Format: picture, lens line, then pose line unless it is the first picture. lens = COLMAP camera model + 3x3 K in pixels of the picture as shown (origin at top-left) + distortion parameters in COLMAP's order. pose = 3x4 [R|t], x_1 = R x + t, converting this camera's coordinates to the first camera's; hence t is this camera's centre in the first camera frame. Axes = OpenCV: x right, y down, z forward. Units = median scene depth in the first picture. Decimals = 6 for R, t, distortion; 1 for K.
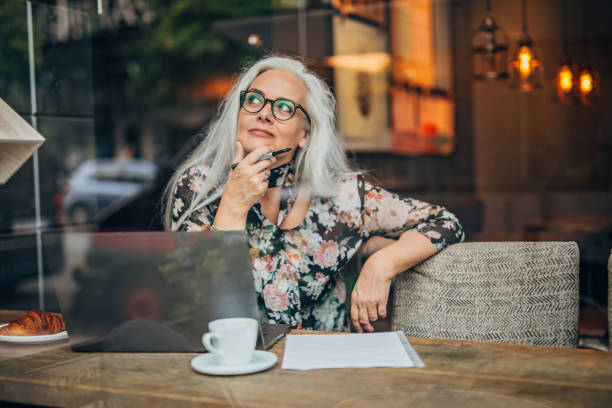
lens RADIAL K [[876.4, 0, 313.6], [0, 876.4, 201.3], [0, 0, 1]] dist [0.004571, 0.085025]
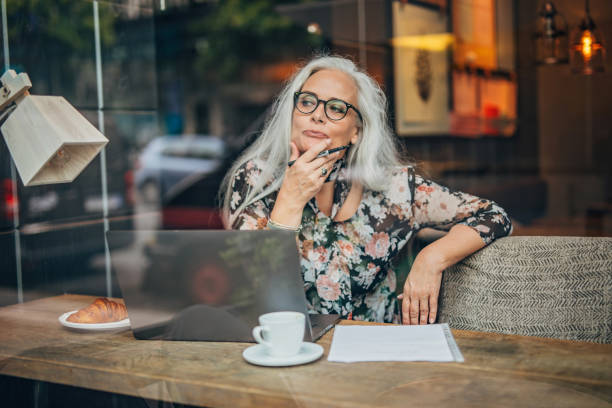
lens RADIAL K [[876.4, 0, 313.6], [0, 876.4, 201.3], [0, 0, 1]] dist [0.004571, 0.085025]
pose [[0.996963, 0.003978, -0.077780, 0.021396], [-0.001620, 0.999538, 0.030360, -0.025266], [0.077865, -0.030142, 0.996508, -0.038027]]
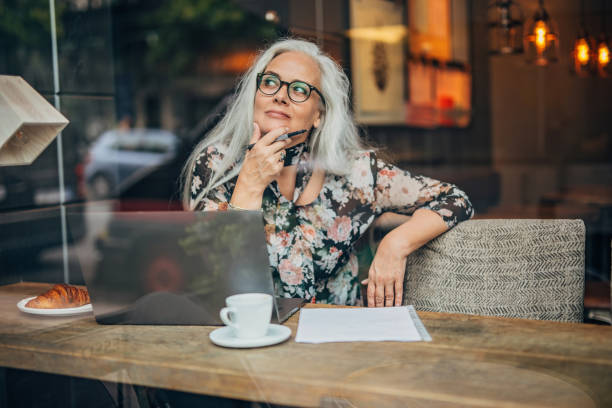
lens RADIAL K [[876.4, 0, 313.6], [0, 876.4, 201.3], [0, 0, 1]] dist [0.004571, 0.085025]
pose [[0.999755, 0.001311, -0.022108, 0.006494], [-0.000518, 0.999357, 0.035844, -0.011340], [0.022141, -0.035824, 0.999113, -0.032742]]
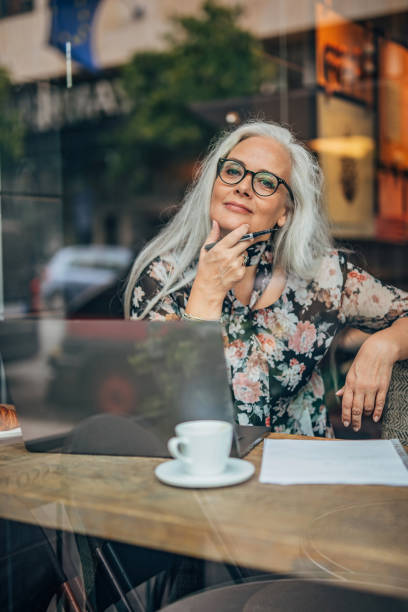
lens RADIAL K [[876.4, 0, 205.1], [0, 876.4, 298.6], [0, 0, 1]] dist [0.004571, 0.085025]
pose [[0.995241, 0.017057, -0.095940, -0.007536], [-0.016292, 0.999829, 0.008757, 0.003136], [0.096073, -0.007153, 0.995349, 0.103828]]
